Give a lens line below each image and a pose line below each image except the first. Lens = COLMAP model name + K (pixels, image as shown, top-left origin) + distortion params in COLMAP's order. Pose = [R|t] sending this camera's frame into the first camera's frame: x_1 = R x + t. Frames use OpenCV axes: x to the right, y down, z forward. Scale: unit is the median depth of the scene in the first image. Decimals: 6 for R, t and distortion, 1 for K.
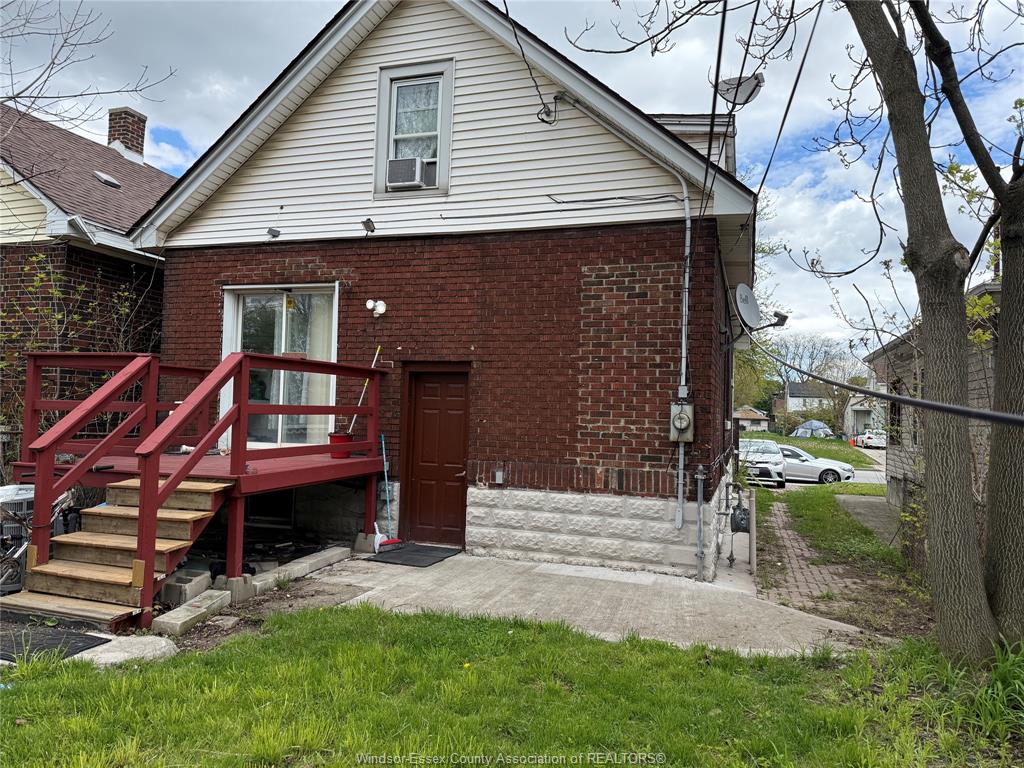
lens RADIAL K [[714.1, 0, 513.3], [0, 714.1, 387.9], [0, 0, 1]] dist [0.172221, -0.266800]
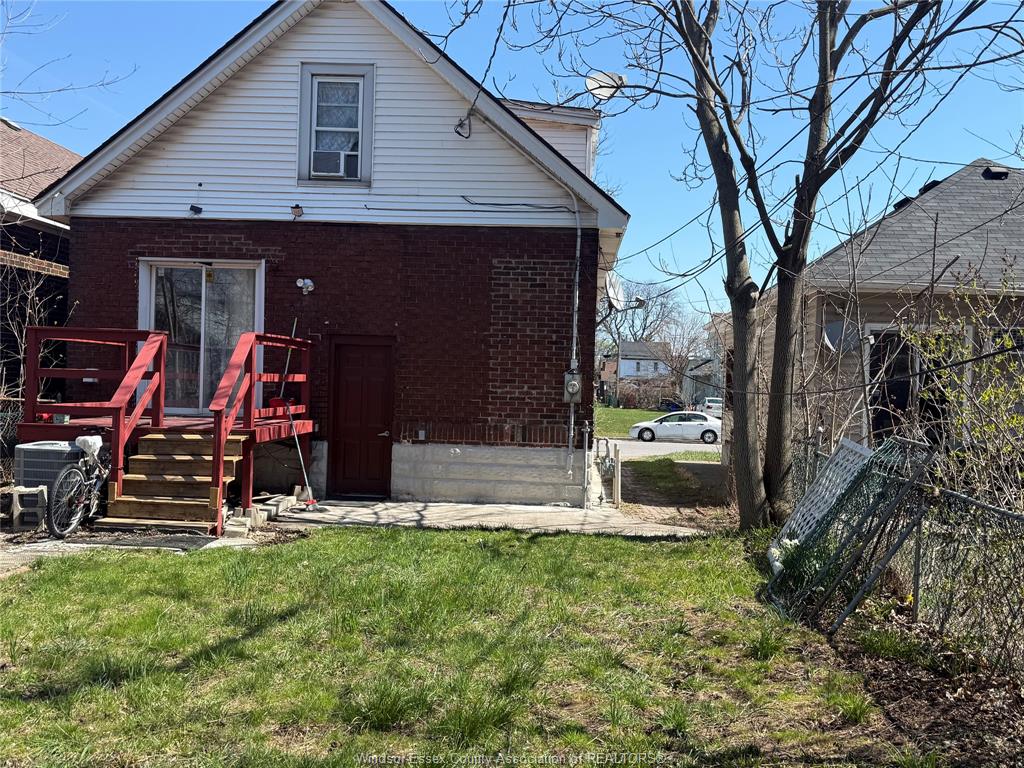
lens RADIAL K [[993.1, 0, 514.6], [0, 993.1, 381.6], [0, 0, 1]] dist [0.249105, -0.597720]
pose [[0.966497, -0.000515, 0.256676, -0.282718], [-0.009137, 0.999295, 0.036409, -0.023278], [-0.256514, -0.037534, 0.965811, -0.599989]]
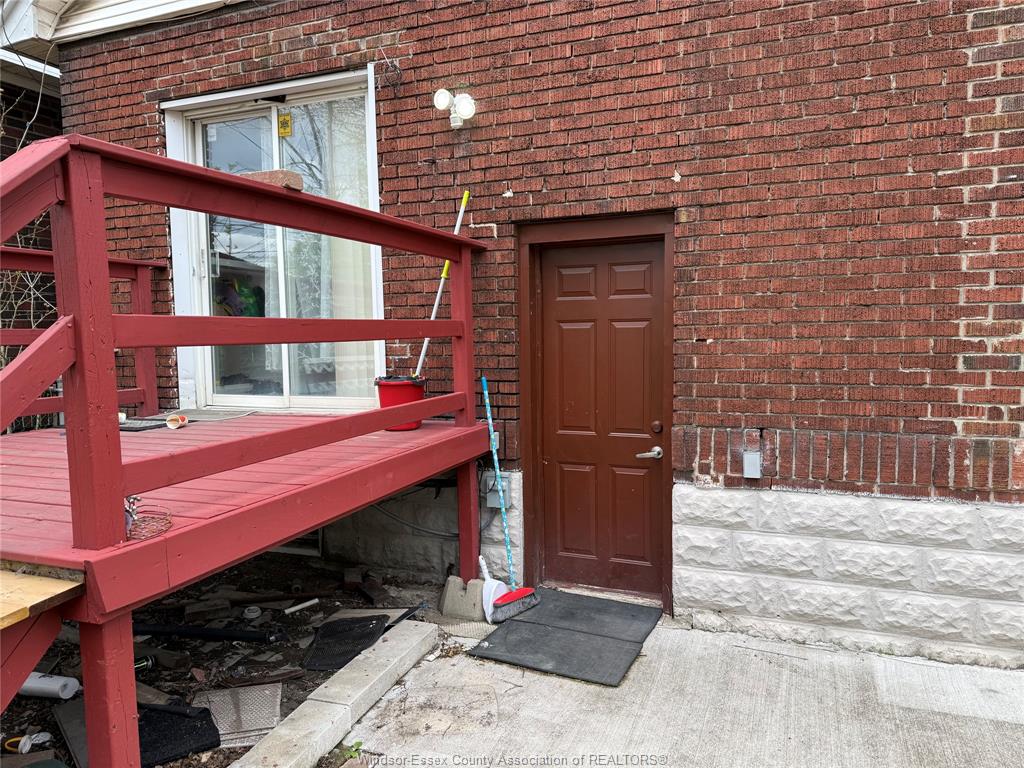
lens RADIAL K [[697.5, 0, 512.0], [0, 697.5, 384.0], [0, 0, 1]] dist [0.069599, -0.077334]
pose [[0.997563, -0.038255, -0.058342, -0.136996], [0.044547, 0.992857, 0.110685, 0.018422], [0.053691, -0.113014, 0.992142, 0.539946]]
